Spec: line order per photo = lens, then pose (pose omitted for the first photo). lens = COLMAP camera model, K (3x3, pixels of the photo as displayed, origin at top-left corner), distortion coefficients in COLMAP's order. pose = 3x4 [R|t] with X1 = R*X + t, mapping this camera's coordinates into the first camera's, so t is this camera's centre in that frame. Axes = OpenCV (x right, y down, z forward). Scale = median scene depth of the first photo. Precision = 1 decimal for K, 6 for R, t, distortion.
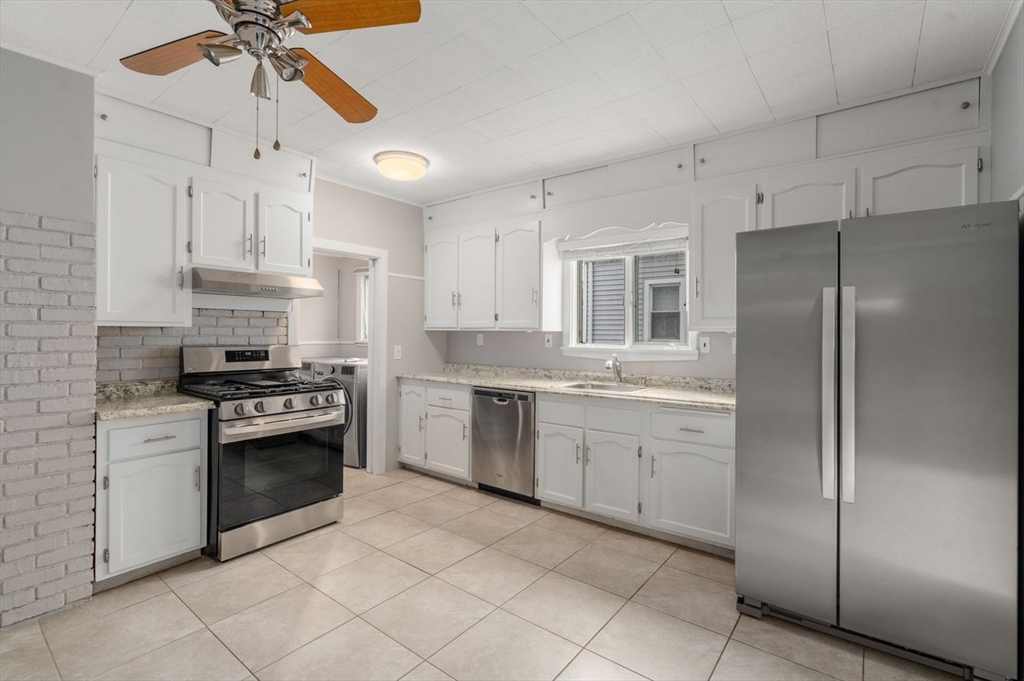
lens RADIAL K [[469.5, 0, 508.6], [0, 469.5, 331.3], [0, 0, 1]] dist [0.000998, 0.000220]
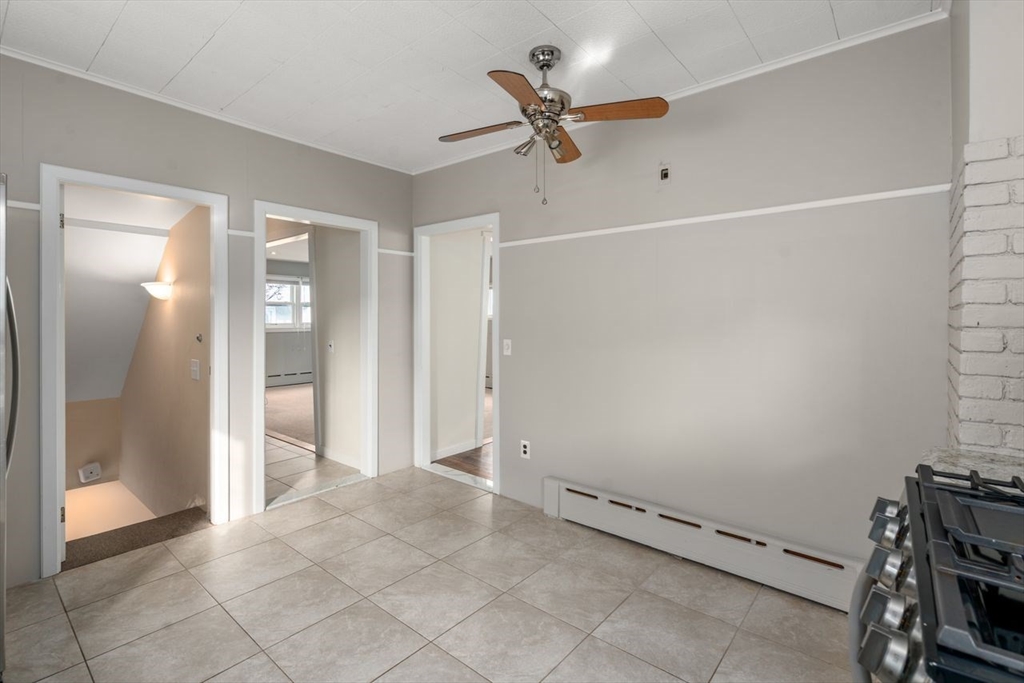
lens RADIAL K [[469.5, 0, 508.6], [0, 469.5, 332.3], [0, 0, 1]] dist [0.000998, 0.000220]
pose [[-0.999359, -0.008973, 0.034669, -0.229262], [-0.007874, 0.999466, 0.031697, 0.002001], [-0.034935, 0.031404, -0.998896, 1.216388]]
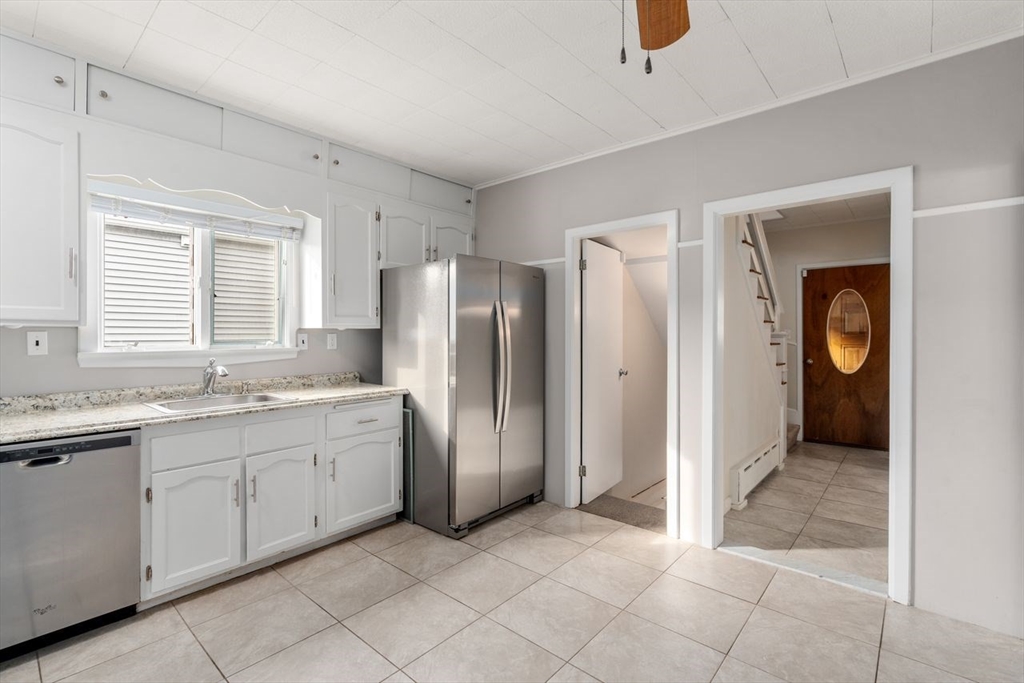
lens RADIAL K [[469.5, 0, 508.6], [0, 469.5, 332.3], [0, 0, 1]] dist [0.000998, 0.000220]
pose [[0.057498, -0.003451, 0.998340, -0.594270], [-0.000978, 0.999993, 0.003513, 0.005647], [-0.998345, -0.001178, 0.057494, 0.562517]]
